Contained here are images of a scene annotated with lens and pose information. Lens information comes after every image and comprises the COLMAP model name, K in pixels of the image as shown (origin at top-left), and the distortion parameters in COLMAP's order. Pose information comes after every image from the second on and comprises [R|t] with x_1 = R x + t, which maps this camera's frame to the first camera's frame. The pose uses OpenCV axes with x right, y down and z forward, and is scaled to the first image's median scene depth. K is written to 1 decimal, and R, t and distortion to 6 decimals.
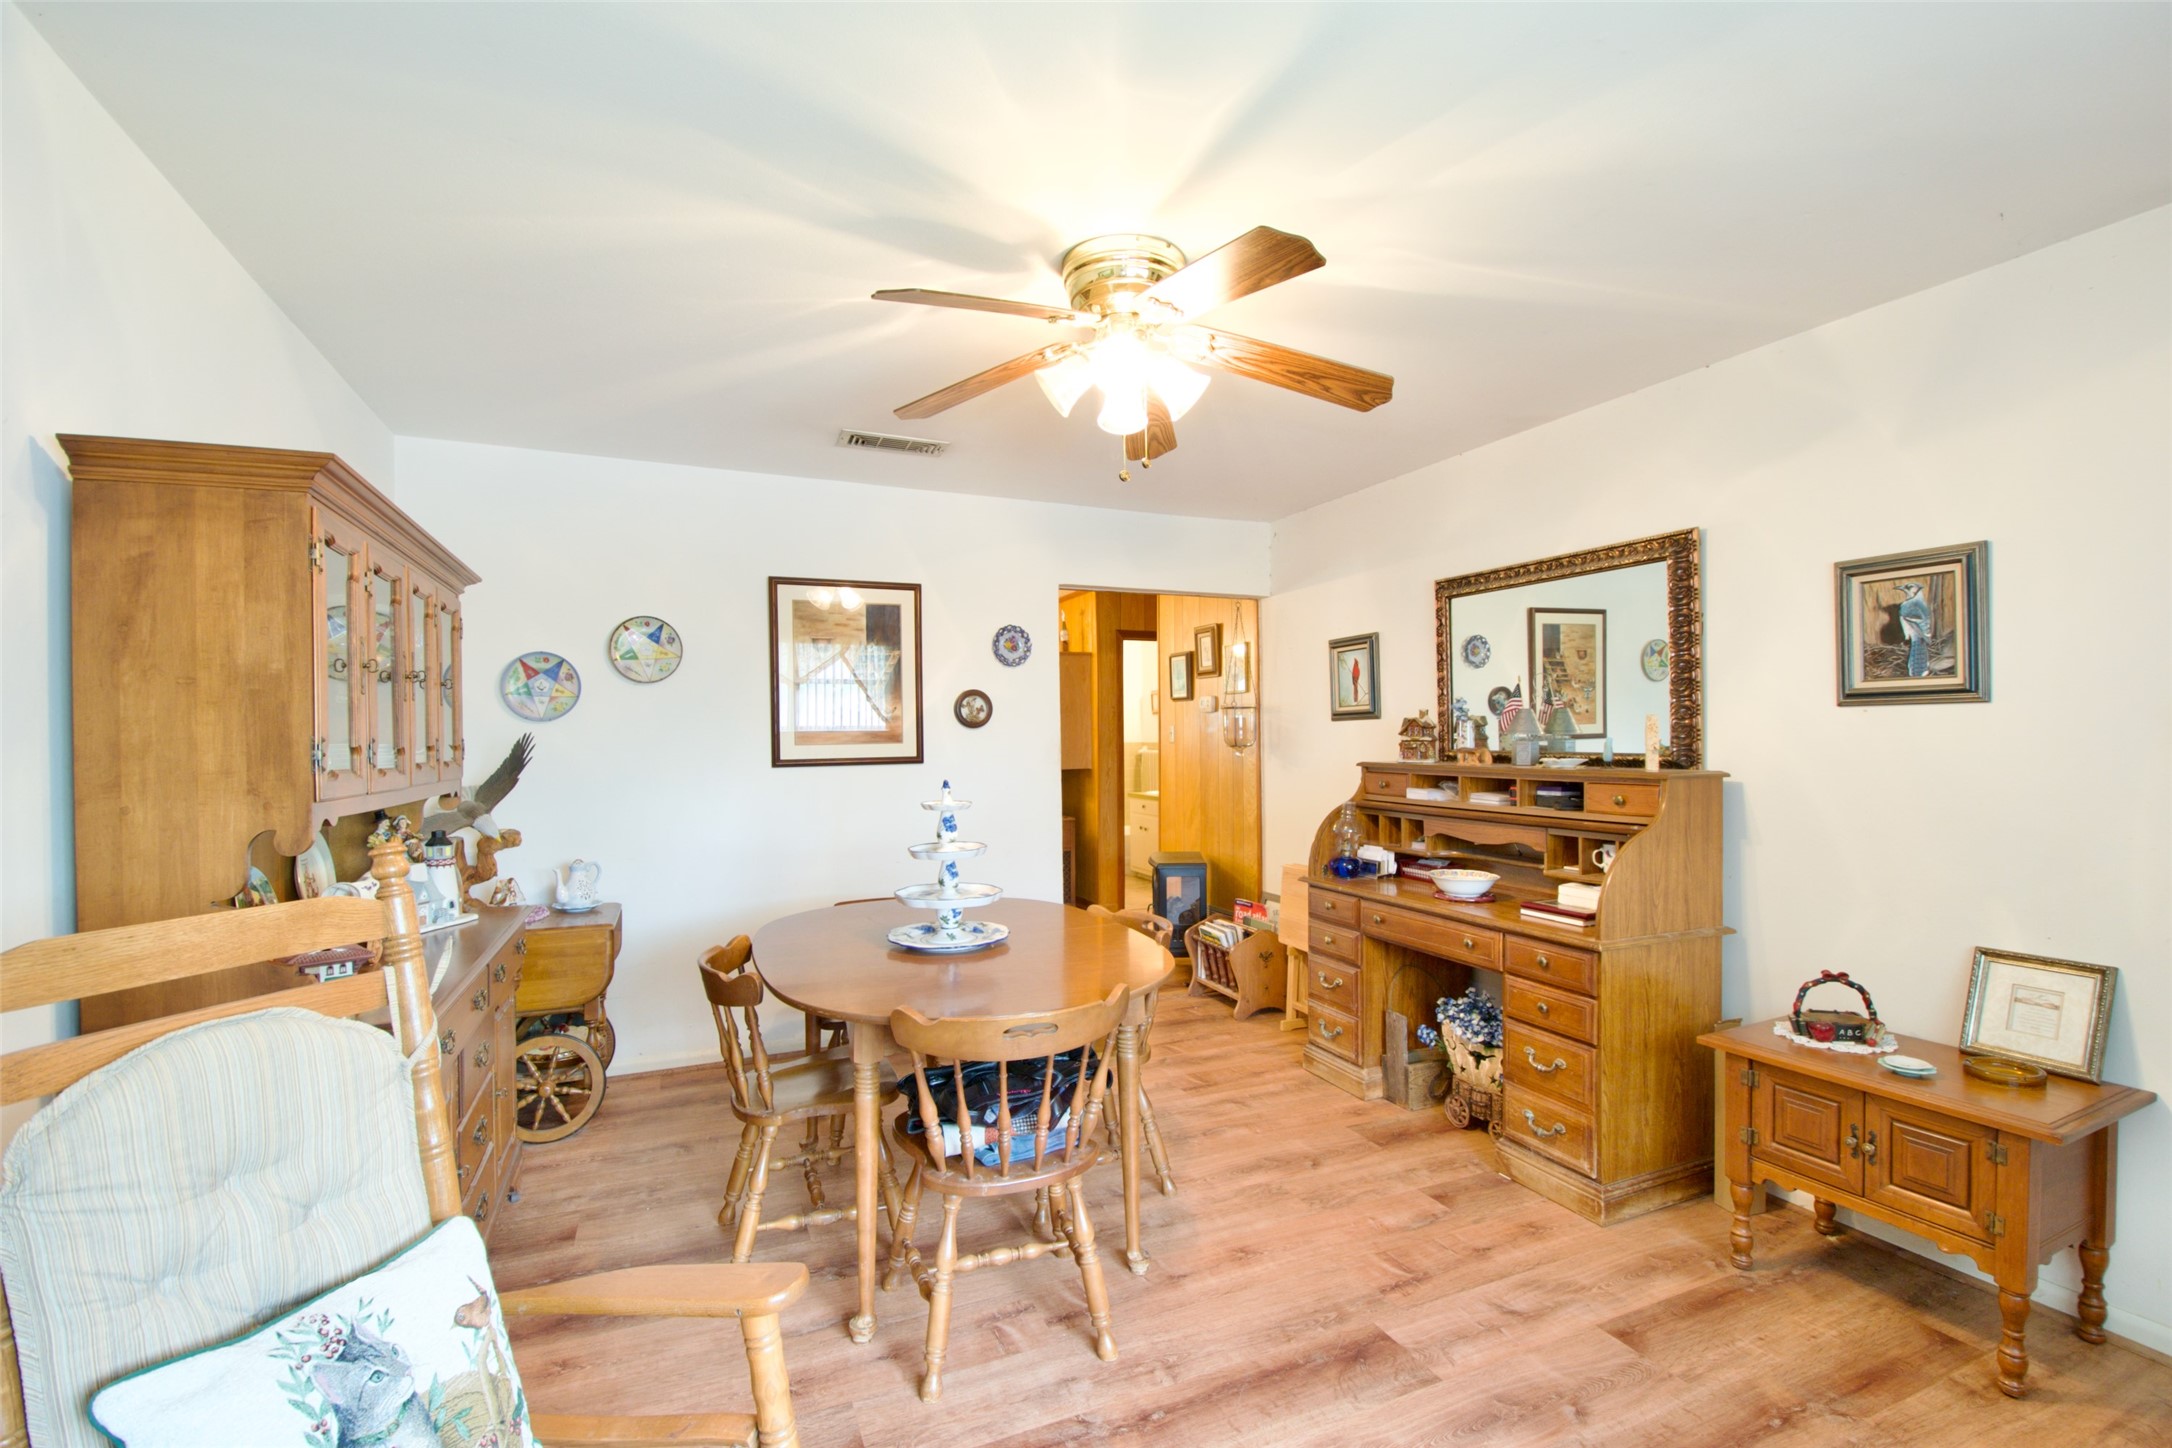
lens RADIAL K [[946.4, 0, 1088.1], [0, 946.4, 736.2], [0, 0, 1]] dist [0.020549, -0.027589]
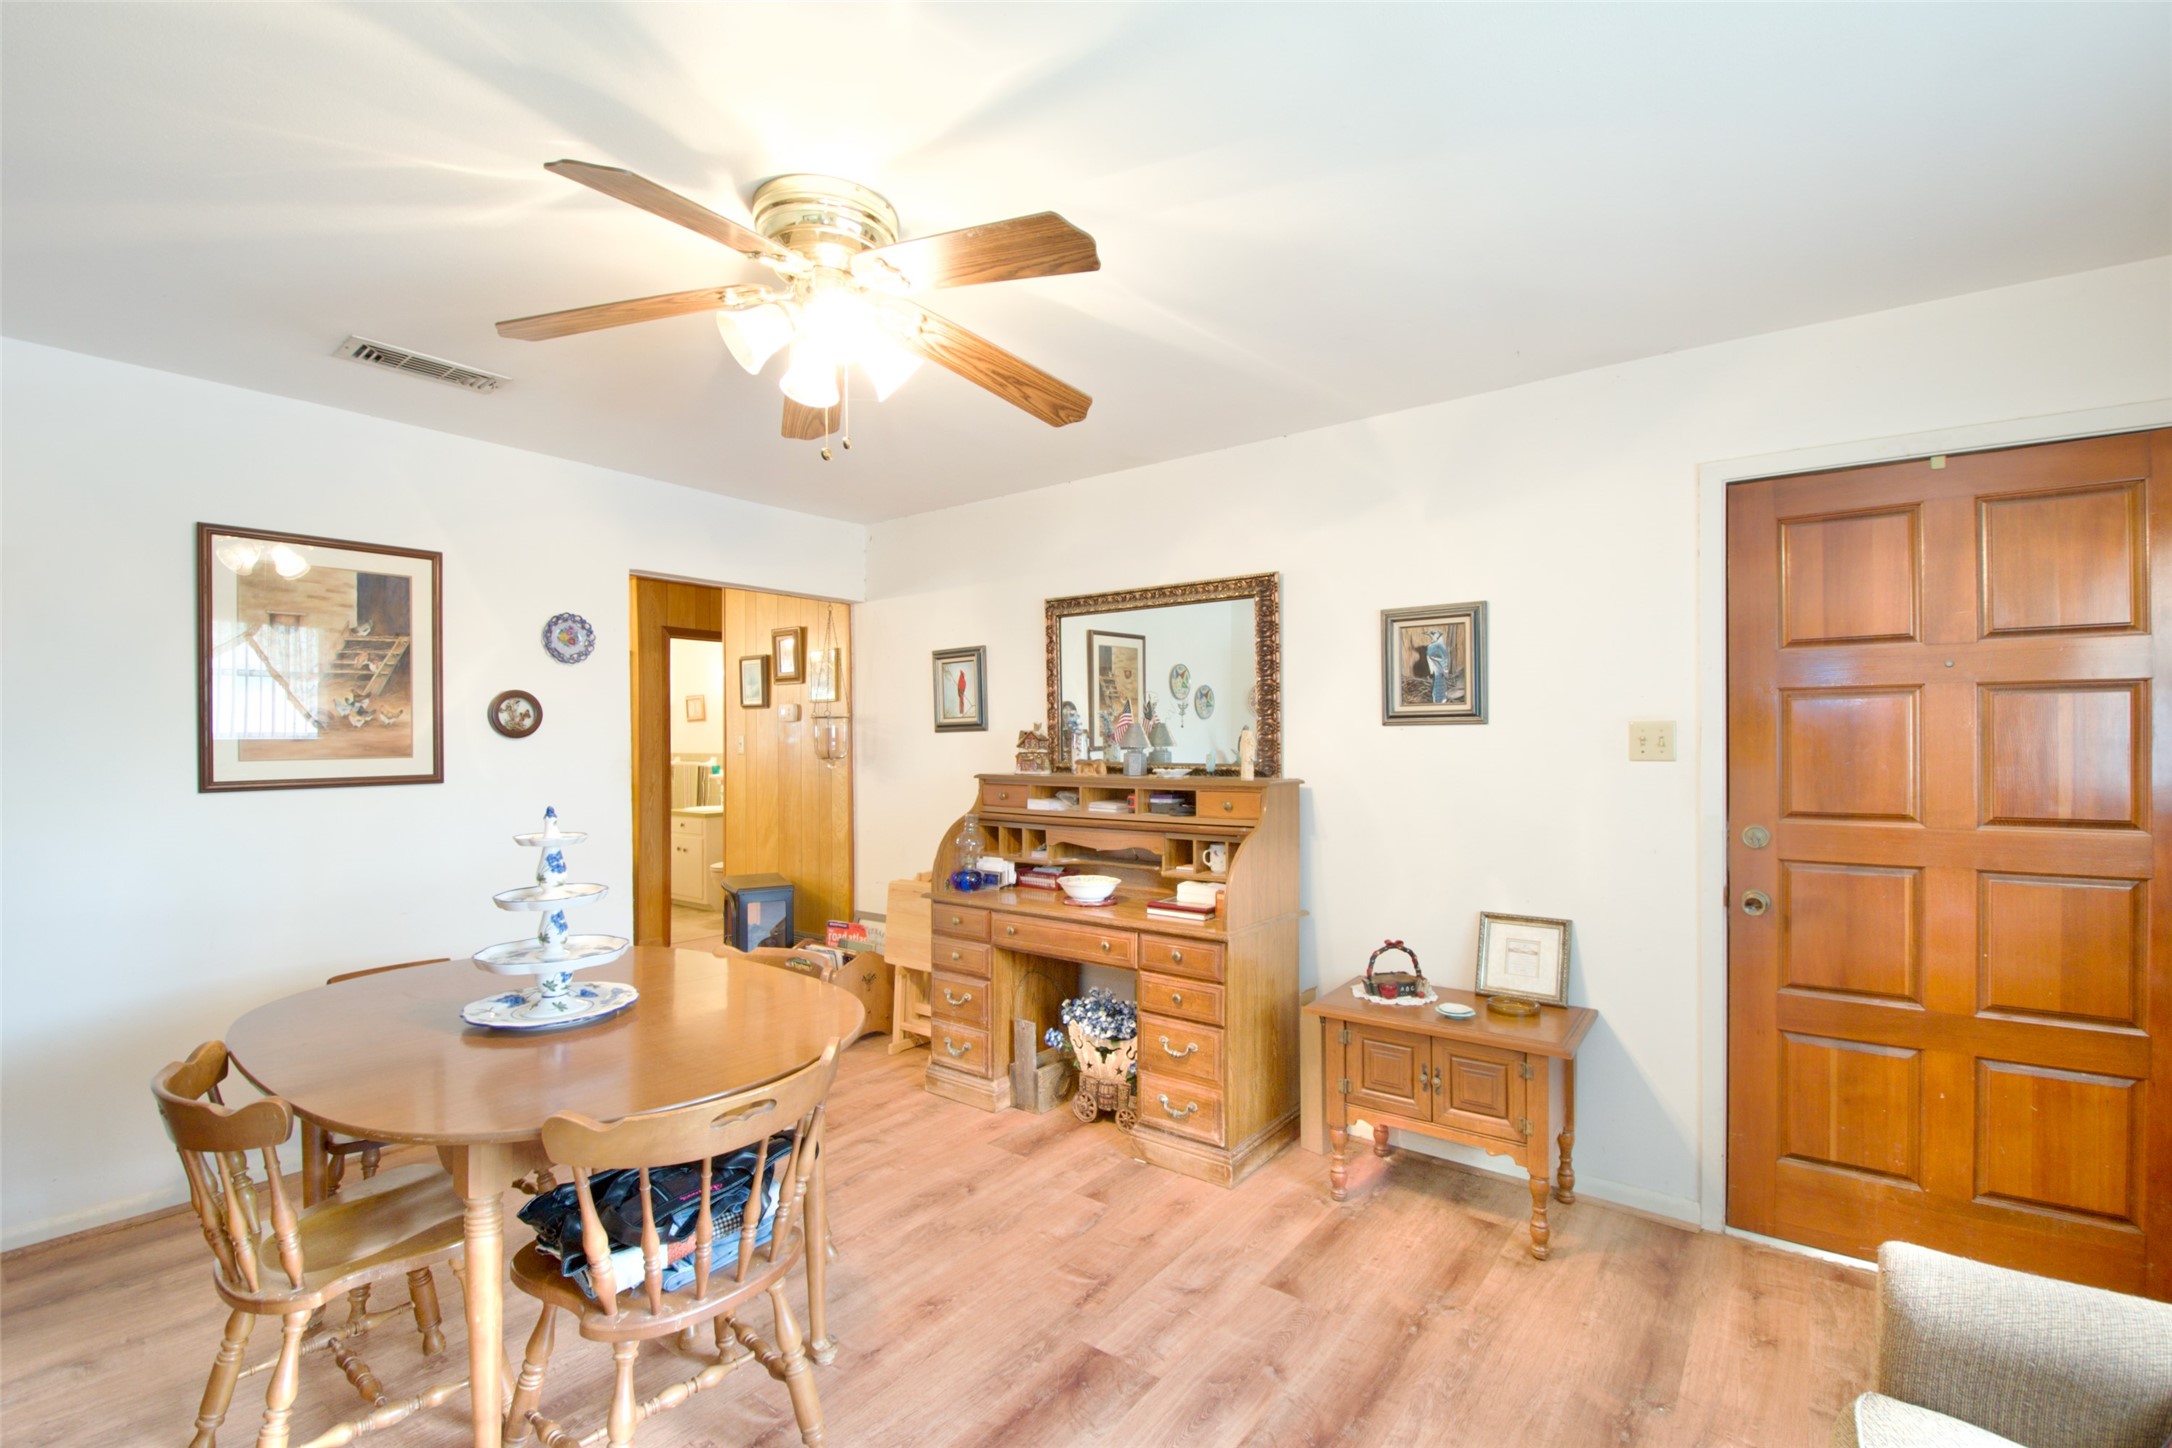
lens RADIAL K [[946.4, 0, 1088.1], [0, 946.4, 736.2], [0, 0, 1]] dist [0.020549, -0.027589]
pose [[0.873367, 0.005638, 0.487029, -0.132365], [-0.001215, 0.999955, -0.009396, -0.004641], [-0.487060, 0.007614, 0.873335, 0.089299]]
